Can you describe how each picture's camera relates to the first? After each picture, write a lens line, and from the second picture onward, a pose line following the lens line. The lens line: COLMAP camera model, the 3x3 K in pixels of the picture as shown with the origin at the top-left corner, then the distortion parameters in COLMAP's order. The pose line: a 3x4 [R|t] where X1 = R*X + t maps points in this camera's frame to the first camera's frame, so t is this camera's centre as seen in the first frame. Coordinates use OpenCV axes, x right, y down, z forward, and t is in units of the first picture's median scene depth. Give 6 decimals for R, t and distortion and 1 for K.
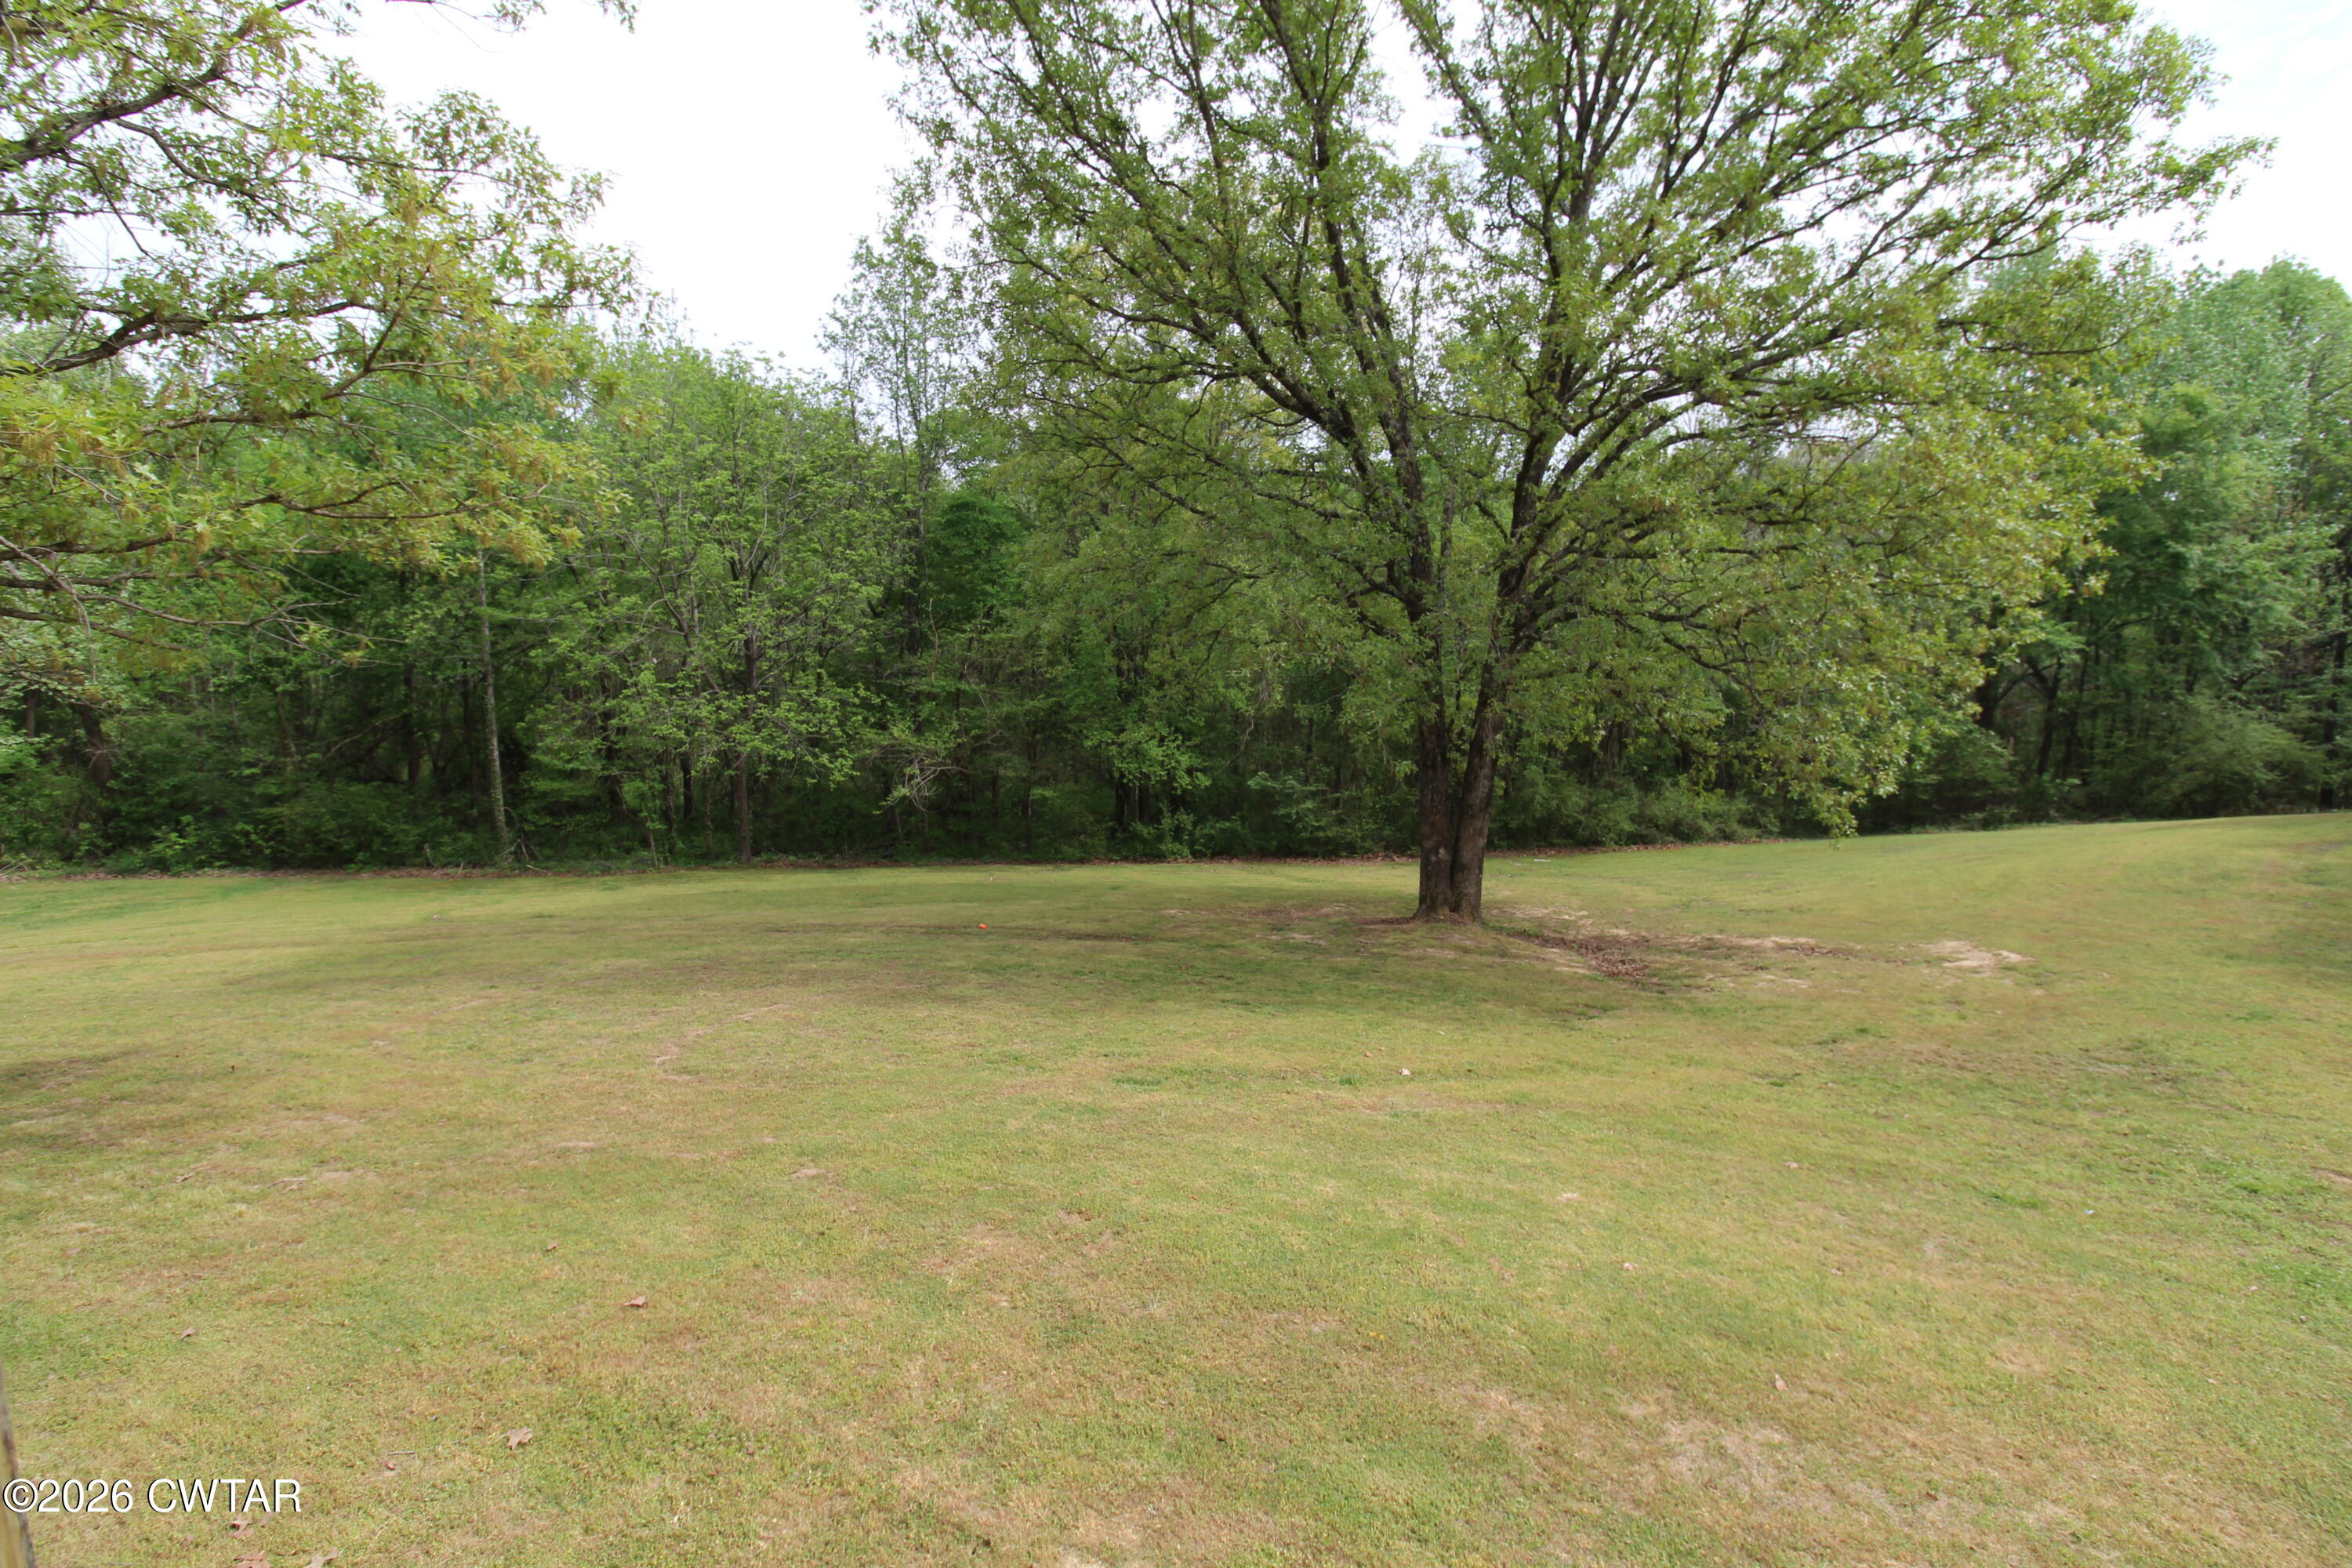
lens RADIAL K [[1107.8, 0, 1191.0], [0, 1107.8, 777.0], [0, 0, 1]] dist [-0.001440, -0.011403]
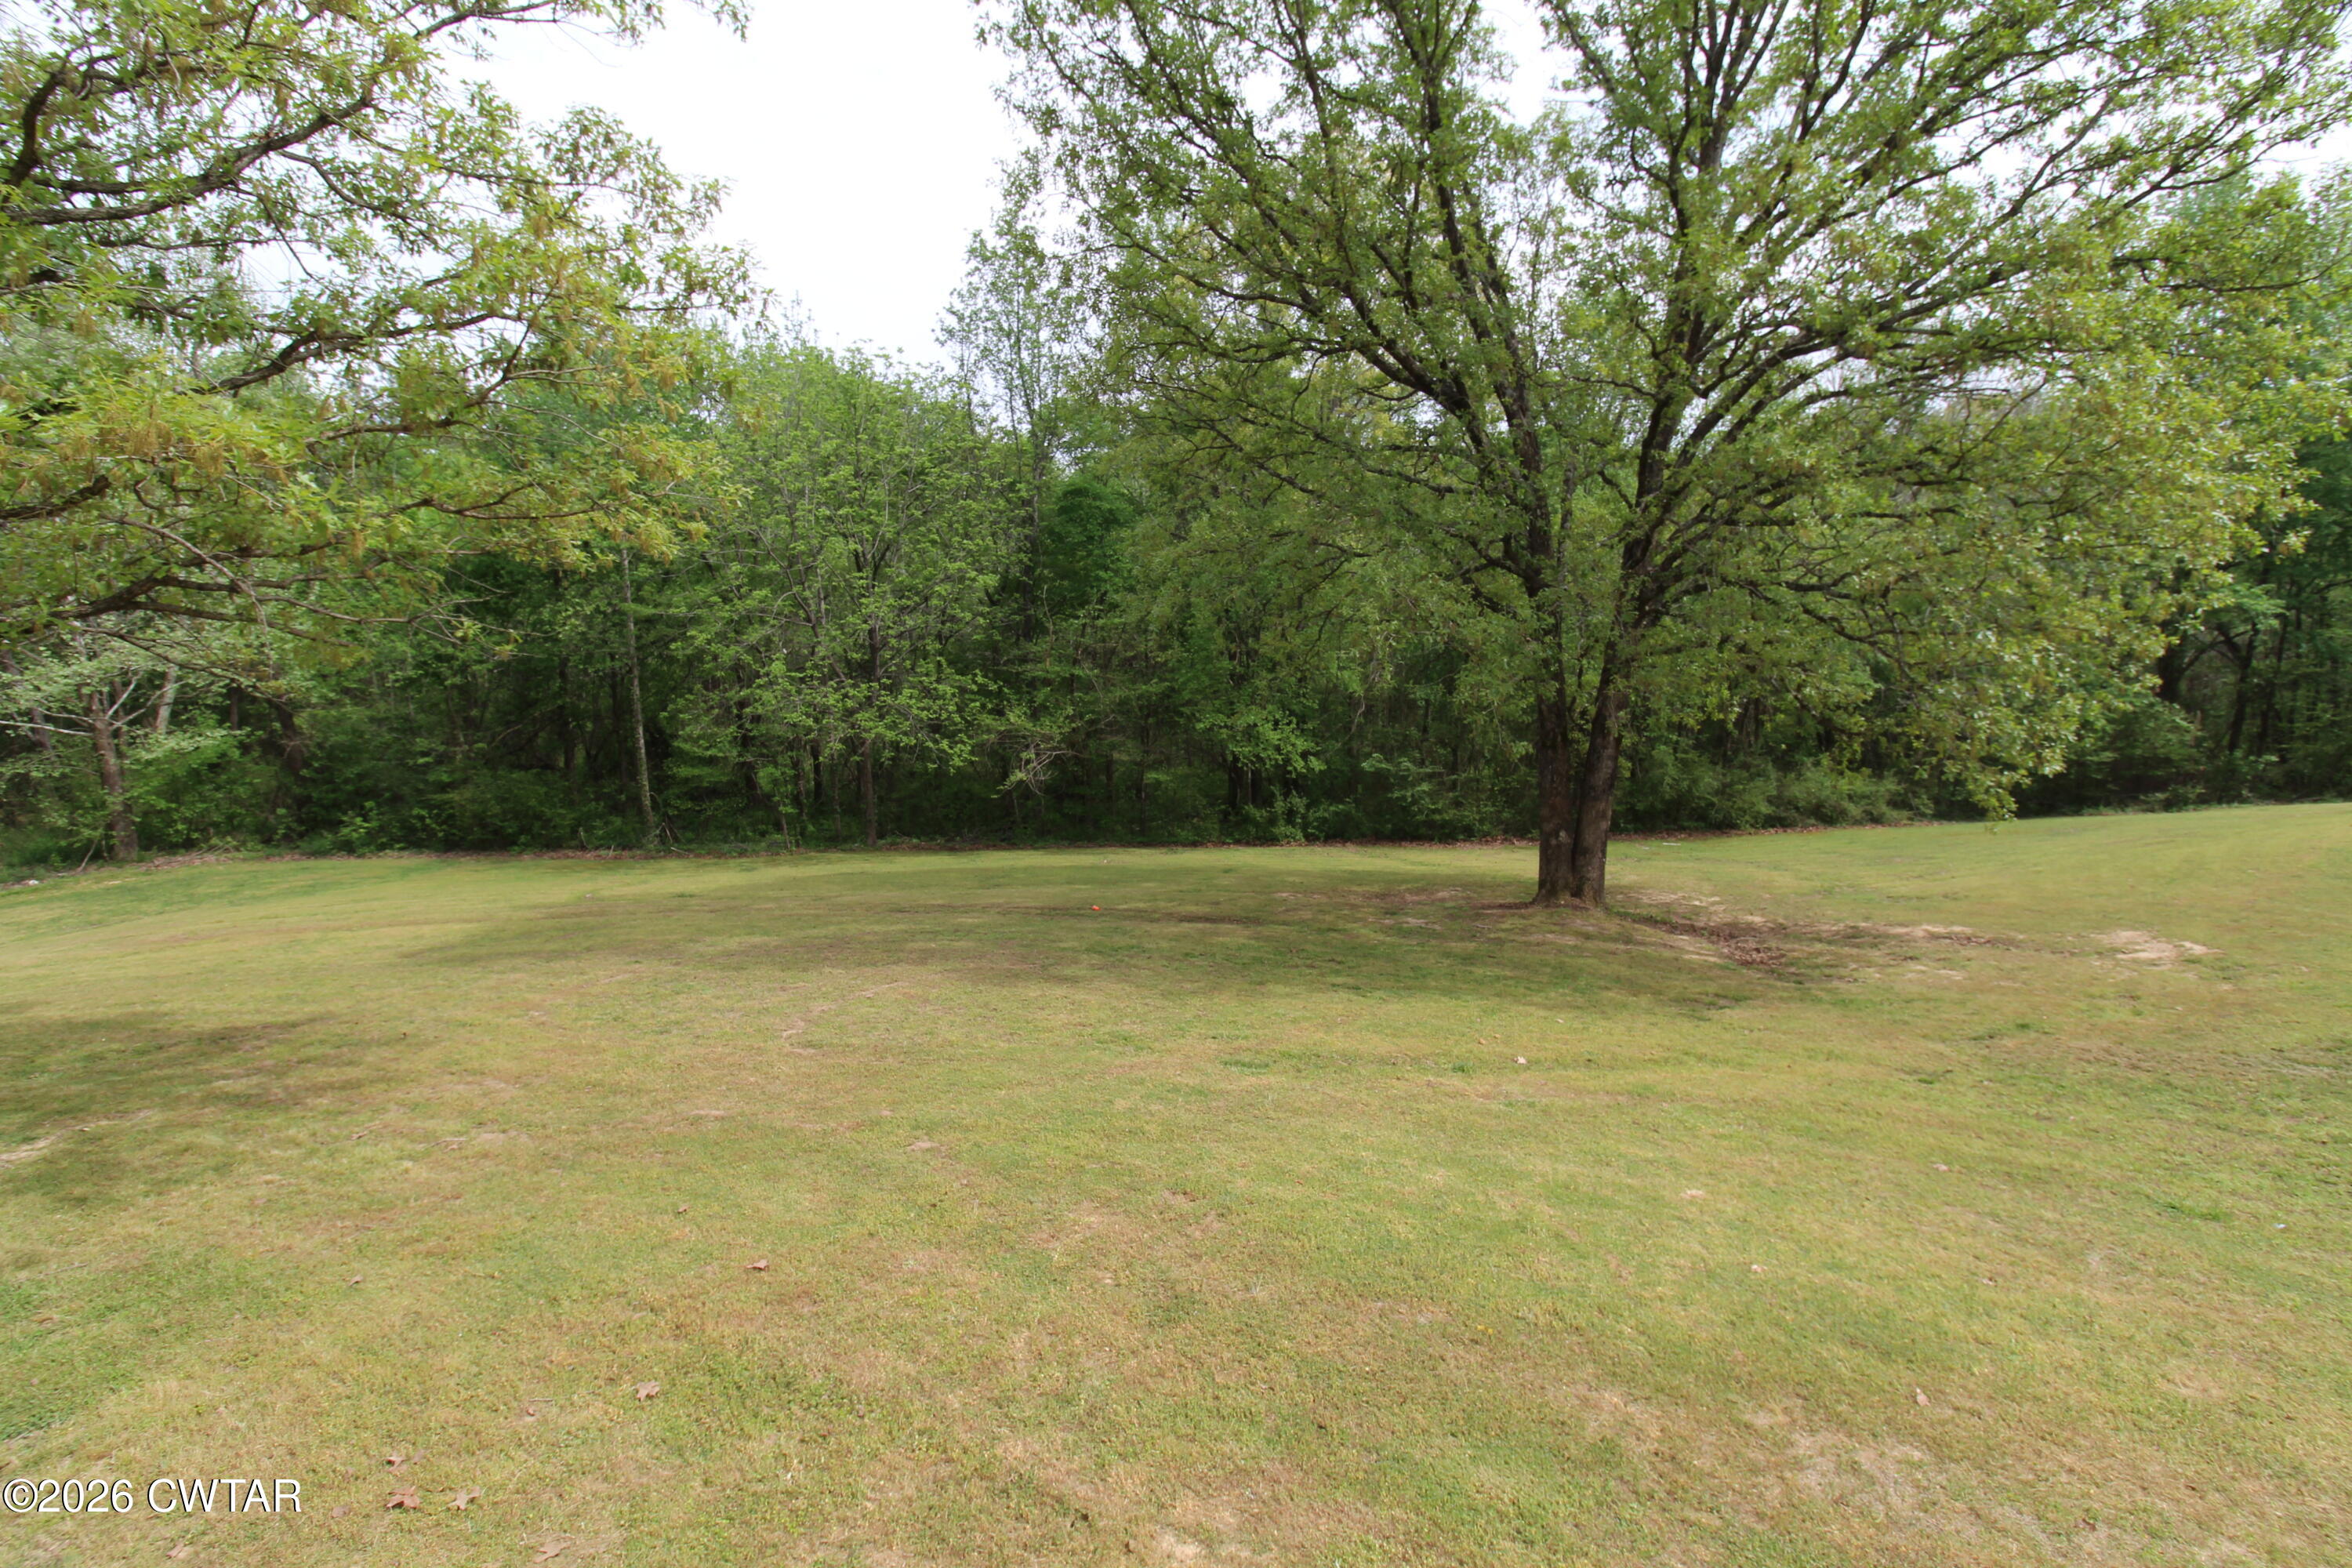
lens RADIAL K [[1107.8, 0, 1191.7], [0, 1107.8, 777.4], [0, 0, 1]] dist [-0.001440, -0.011403]
pose [[0.994649, -0.005032, -0.103189, 0.004775], [0.006608, 0.999867, 0.014930, 0.000708], [0.103100, -0.015532, 0.994550, 0.003713]]
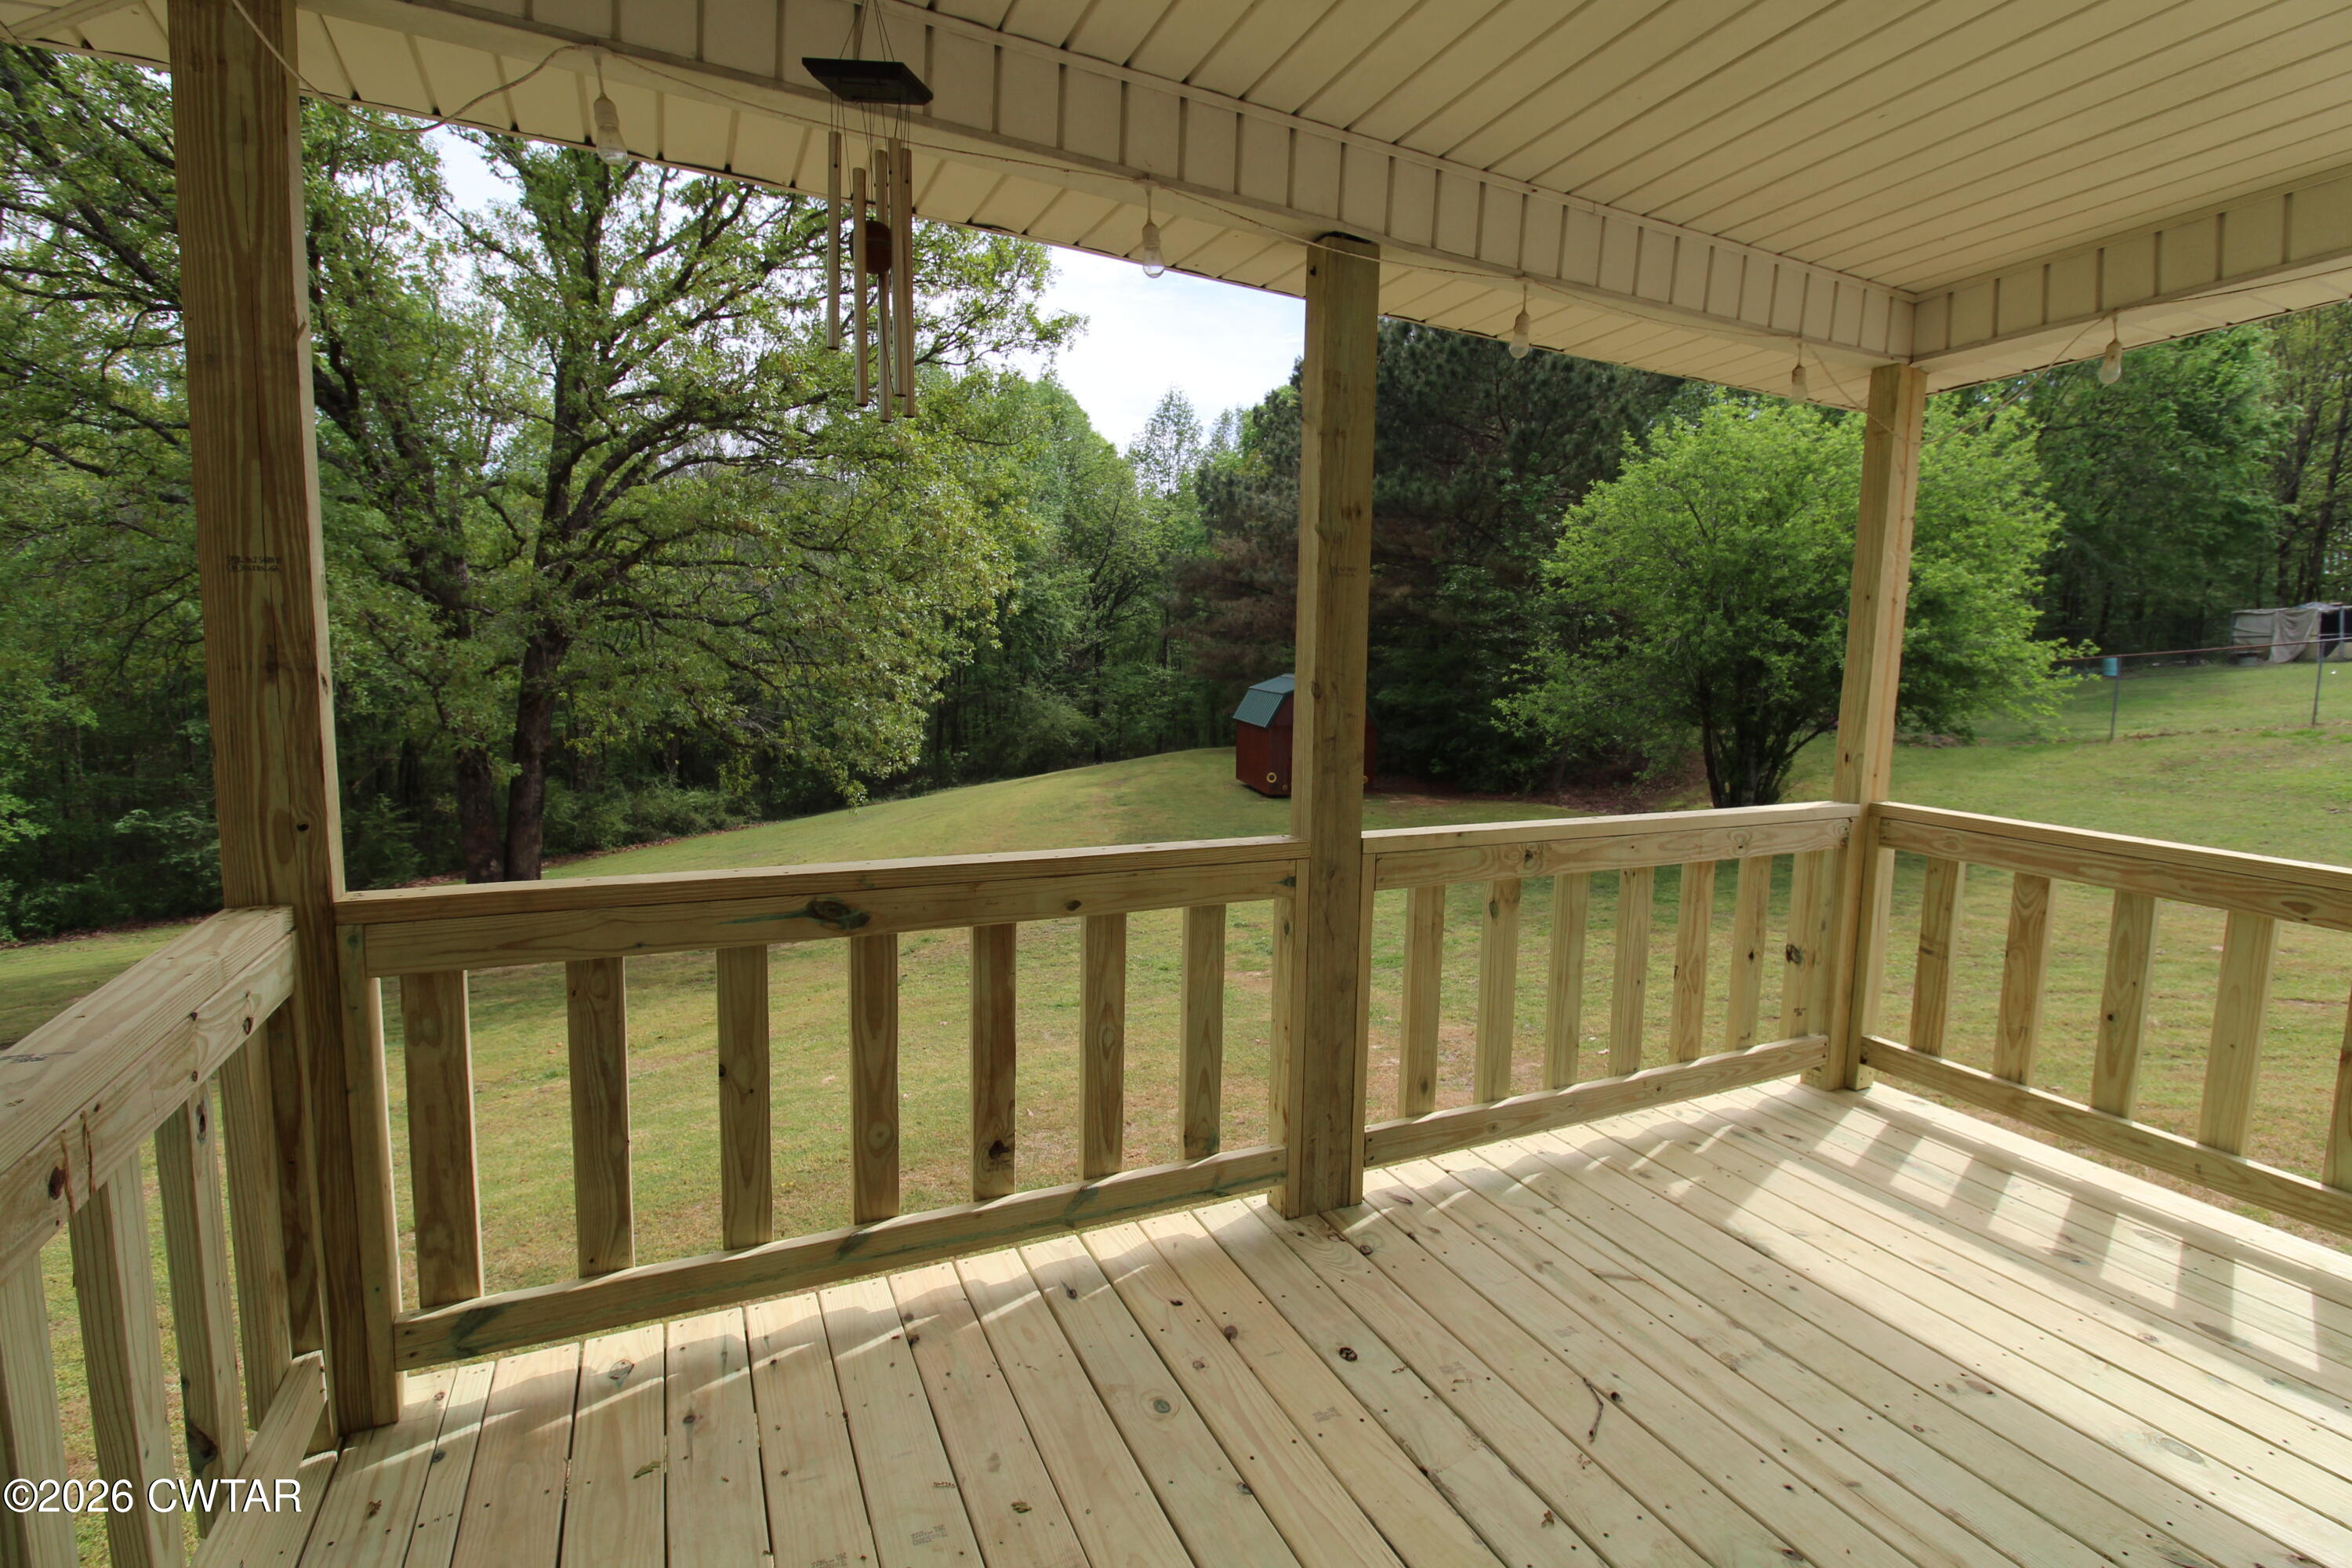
lens RADIAL K [[1107.8, 0, 1192.0], [0, 1107.8, 776.2], [0, 0, 1]] dist [-0.001440, -0.011403]
pose [[0.614215, -0.080003, 0.785073, -0.178061], [0.081795, 0.995944, 0.037498, 0.007894], [-0.784888, 0.041183, 0.618268, -0.062030]]
